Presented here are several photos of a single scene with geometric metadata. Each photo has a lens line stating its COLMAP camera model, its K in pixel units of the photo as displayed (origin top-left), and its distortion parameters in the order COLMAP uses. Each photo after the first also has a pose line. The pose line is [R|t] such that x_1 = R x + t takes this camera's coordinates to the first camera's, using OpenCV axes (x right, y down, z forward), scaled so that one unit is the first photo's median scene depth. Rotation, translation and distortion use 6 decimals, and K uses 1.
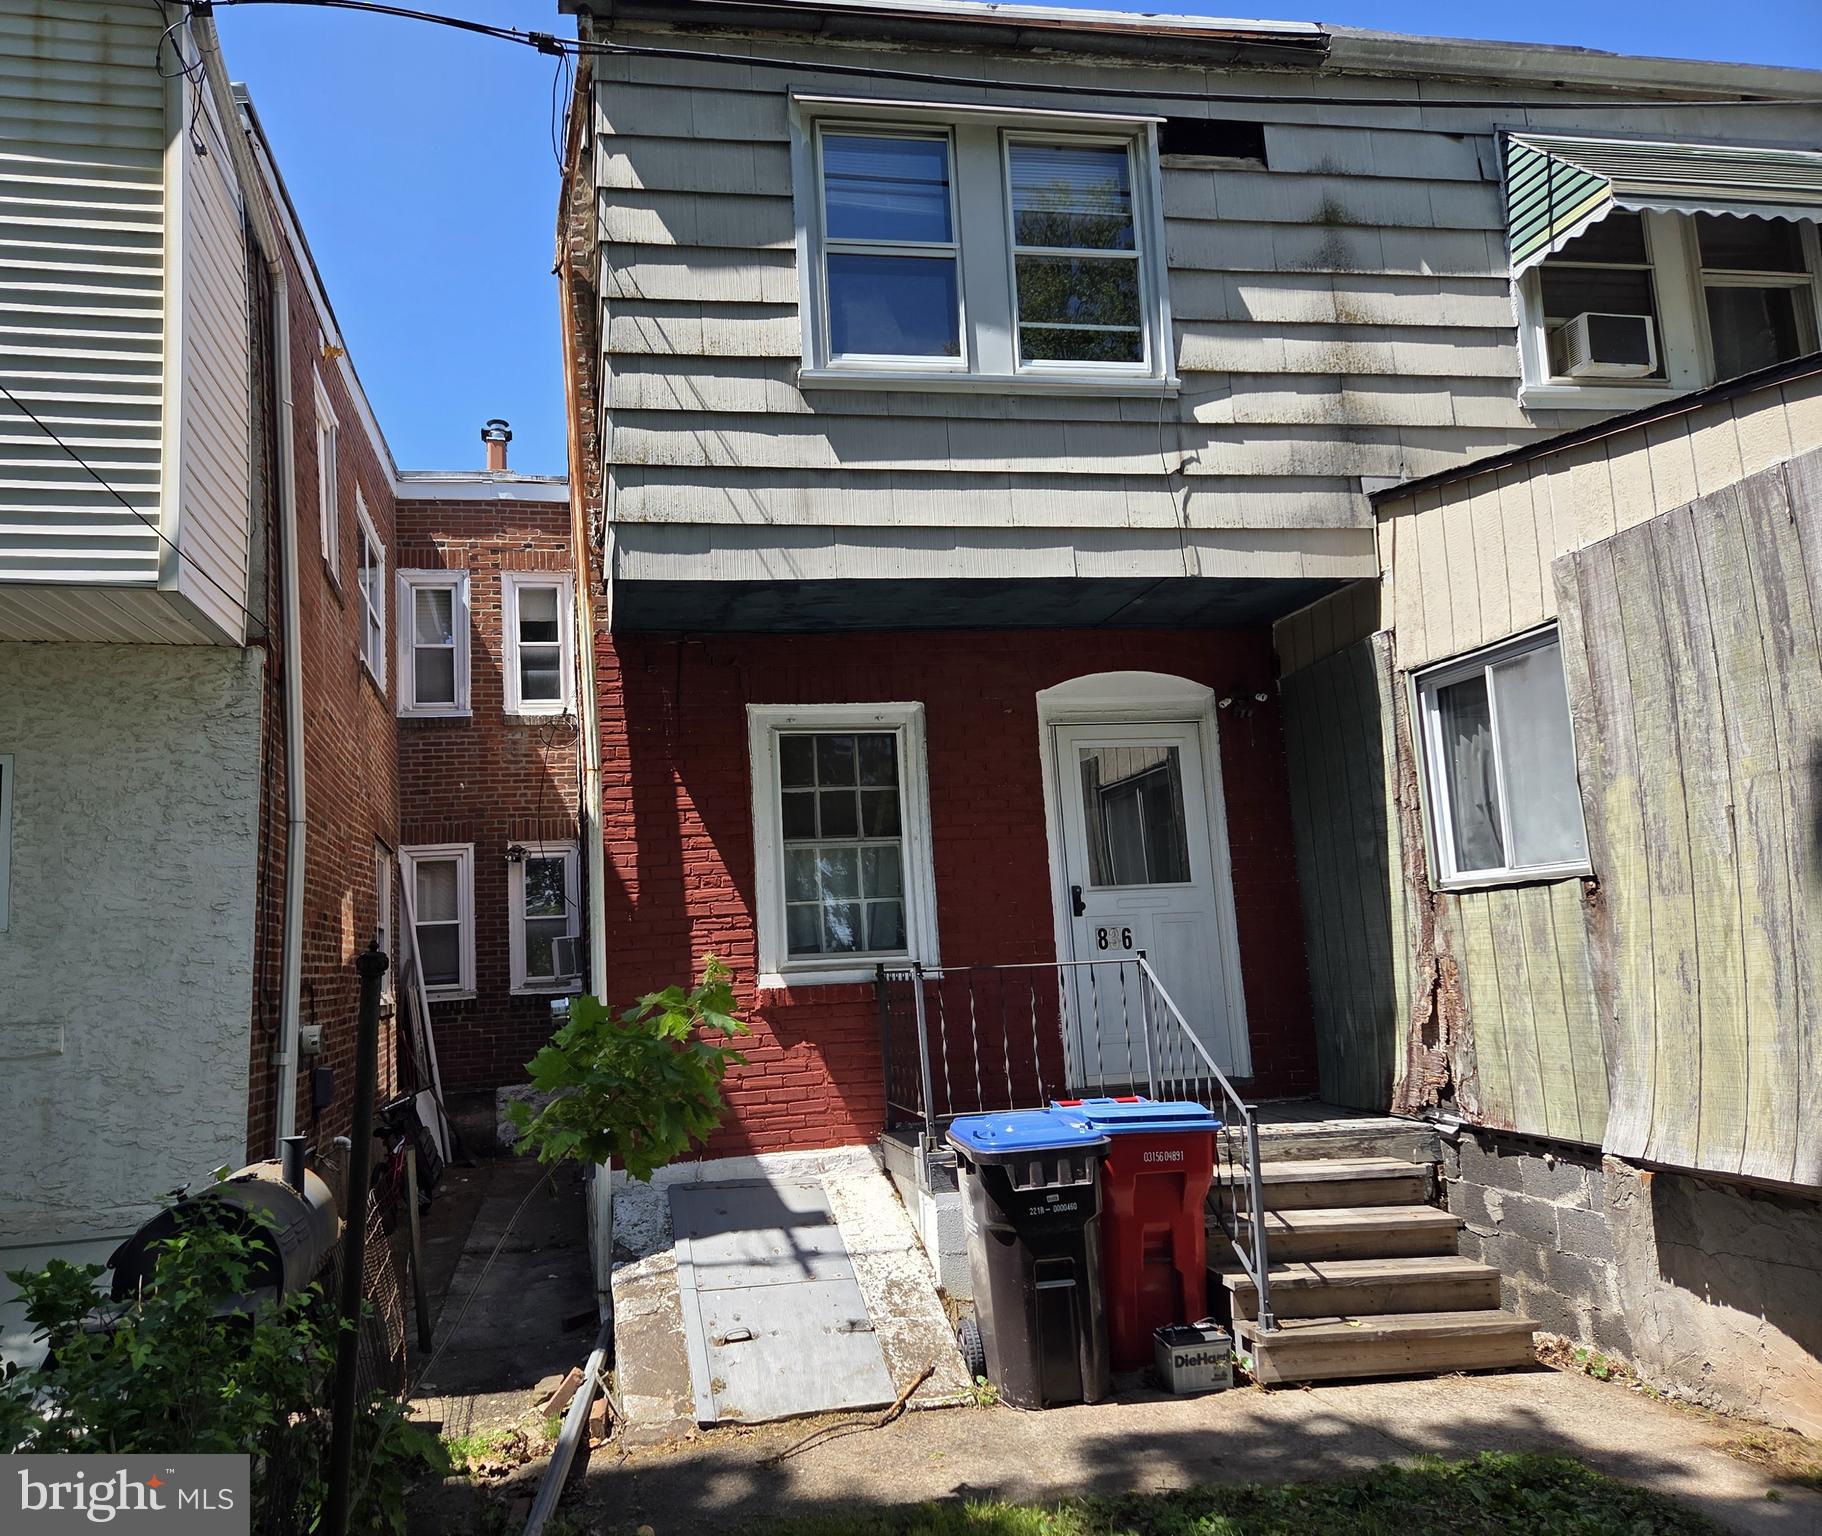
lens RADIAL K [[1576.5, 0, 911.0], [0, 1576.5, 768.0], [0, 0, 1]] dist [0.043818, -0.007509]
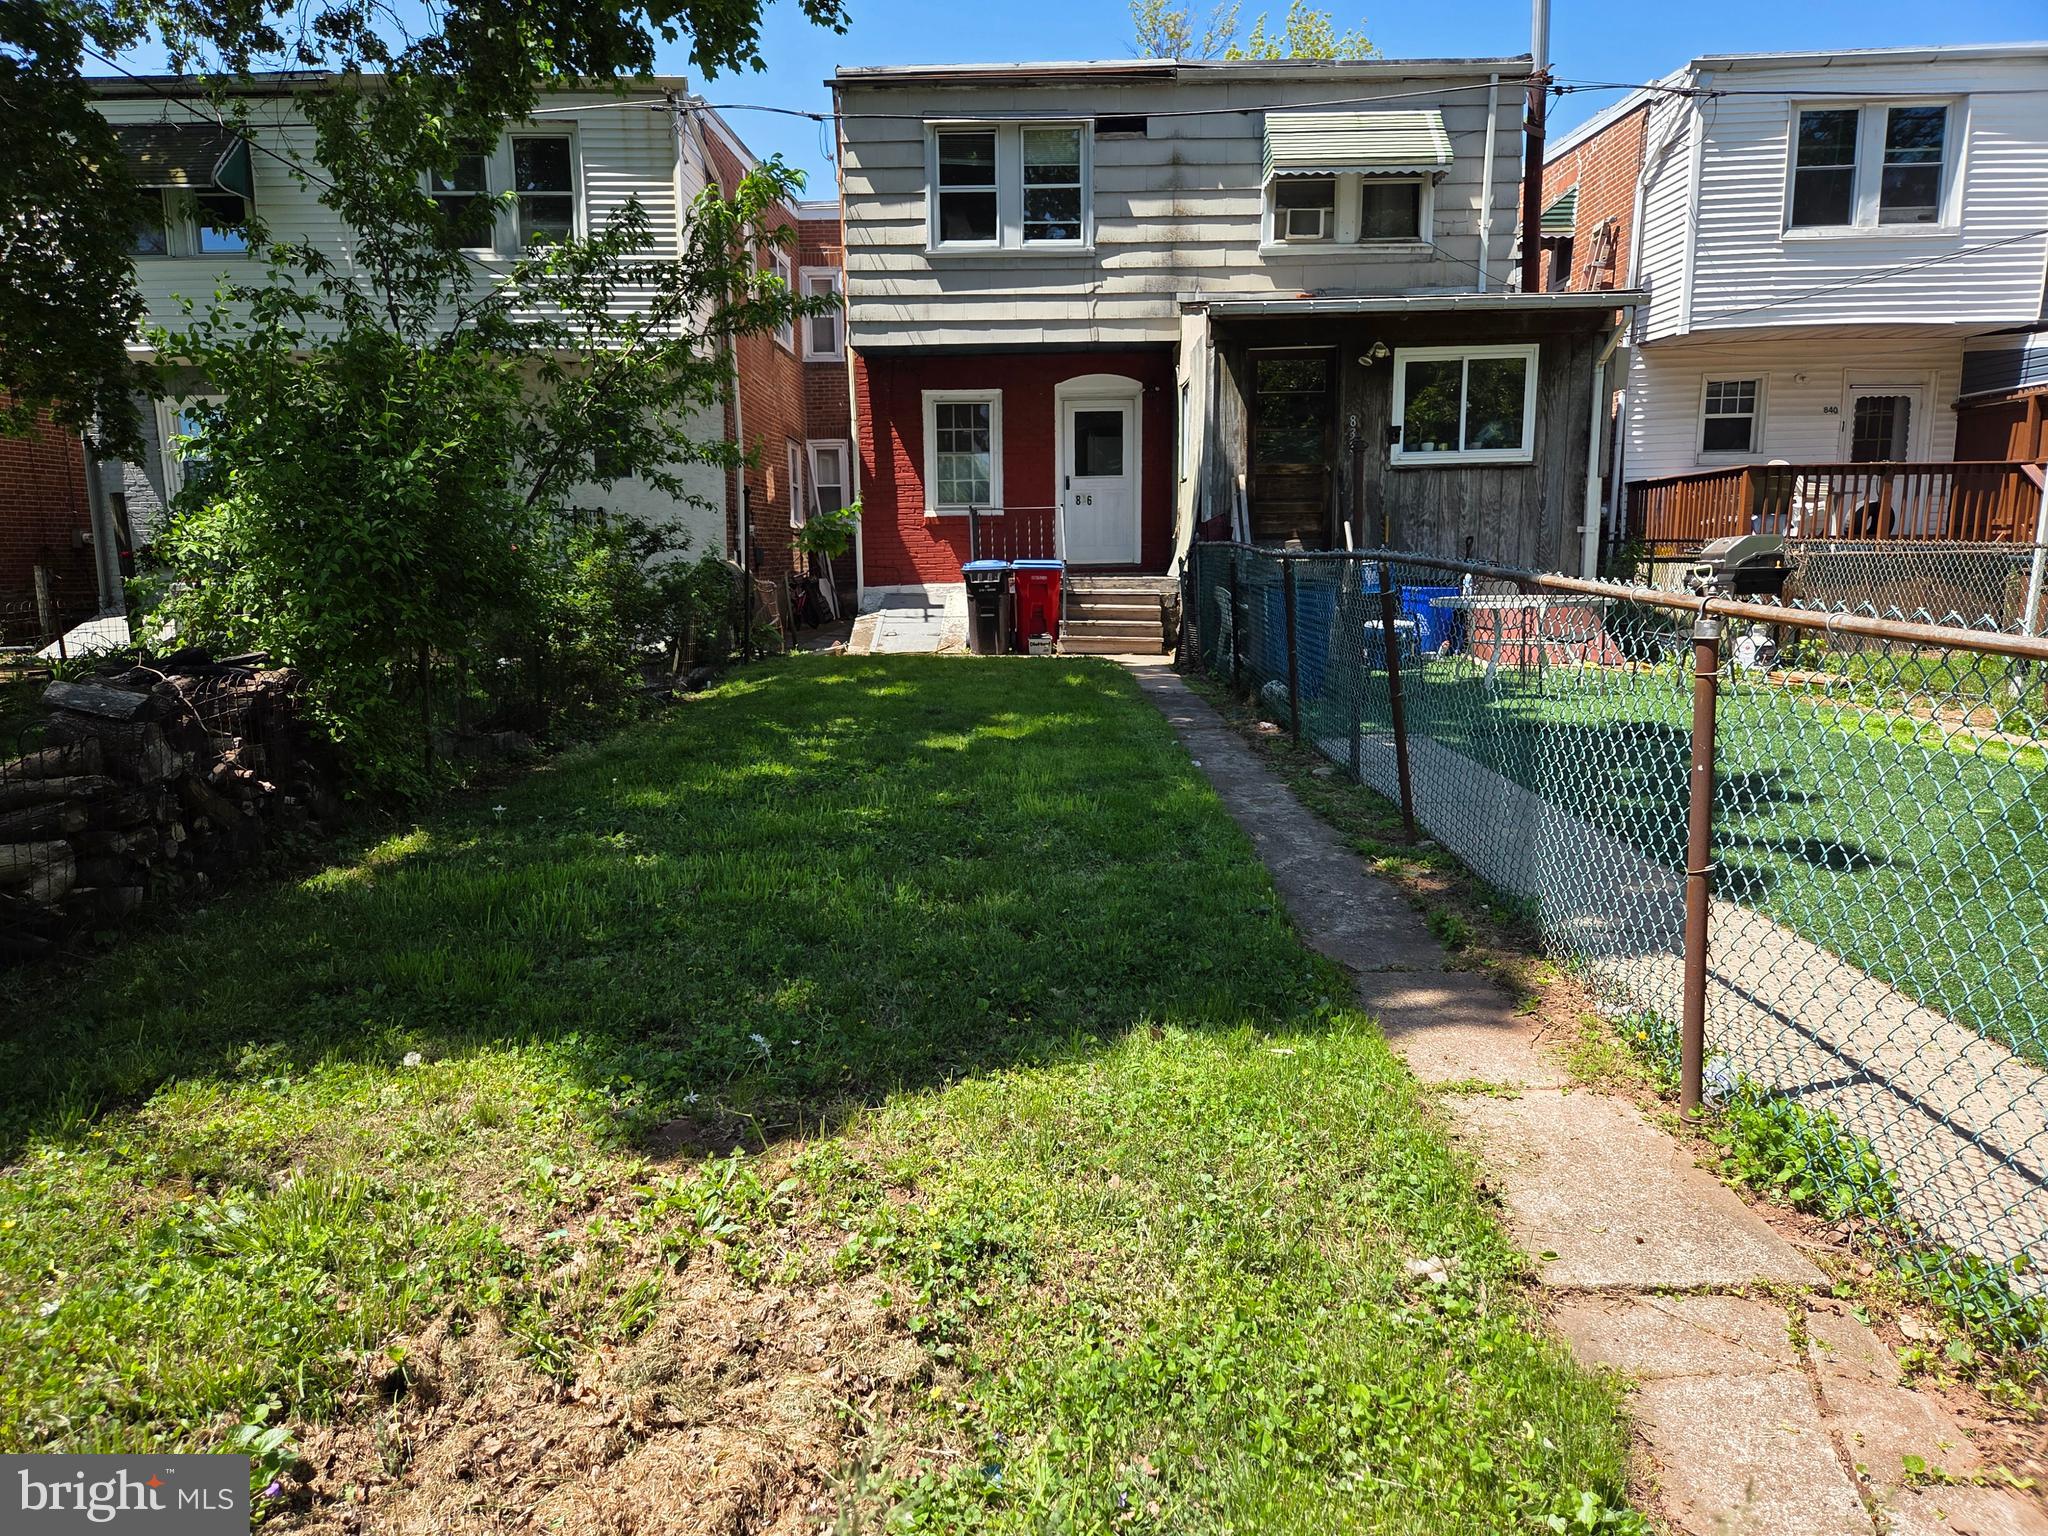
lens RADIAL K [[1370.2, 0, 1035.3], [0, 1370.2, 776.6], [0, 0, 1]] dist [0.061922, -0.065328]
pose [[0.982275, 0.066179, -0.175374, 0.475935], [-0.011805, 0.955585, 0.294479, -0.101746], [0.187073, -0.287189, 0.939429, -1.075617]]
